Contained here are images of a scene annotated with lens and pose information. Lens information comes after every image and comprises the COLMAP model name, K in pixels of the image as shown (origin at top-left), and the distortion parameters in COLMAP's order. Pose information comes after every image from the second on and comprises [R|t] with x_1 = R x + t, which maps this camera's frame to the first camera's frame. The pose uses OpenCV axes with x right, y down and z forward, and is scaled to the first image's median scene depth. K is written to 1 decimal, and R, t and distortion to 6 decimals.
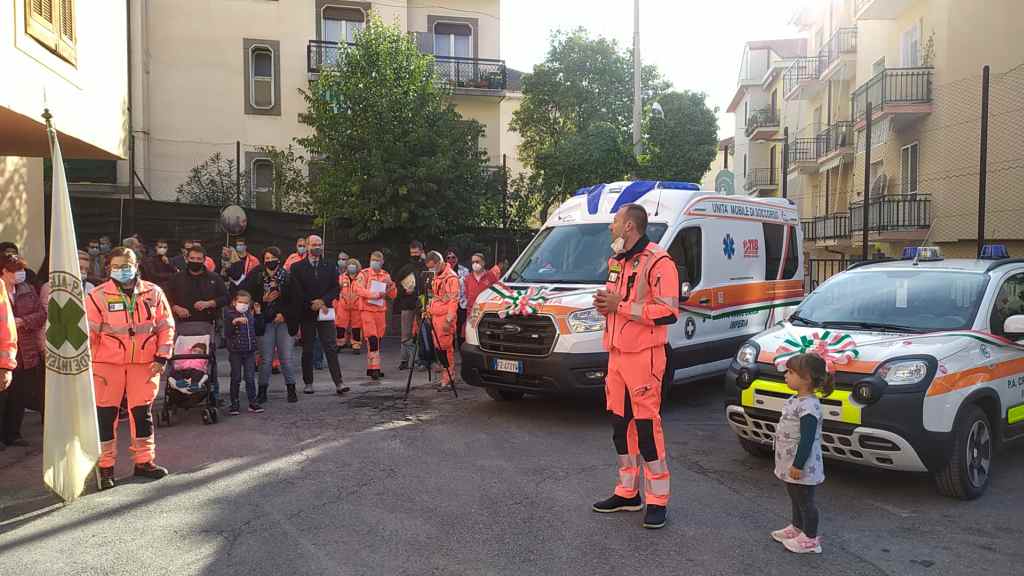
lens RADIAL K [[787.7, 0, 516.8], [0, 787.7, 281.4], [0, 0, 1]] dist [0.047590, -0.006538]
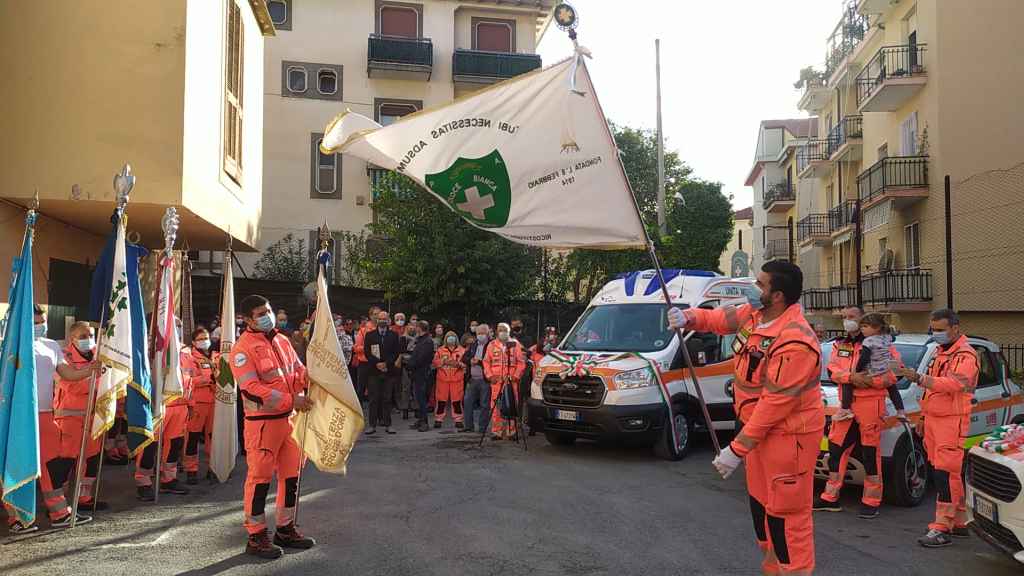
lens RADIAL K [[787.7, 0, 516.8], [0, 787.7, 280.8], [0, 0, 1]] dist [0.047590, -0.006538]
pose [[0.999615, -0.000634, -0.027723, -0.021247], [-0.001684, 0.996507, -0.083496, -0.001420], [0.027679, 0.083511, 0.996122, -0.110979]]
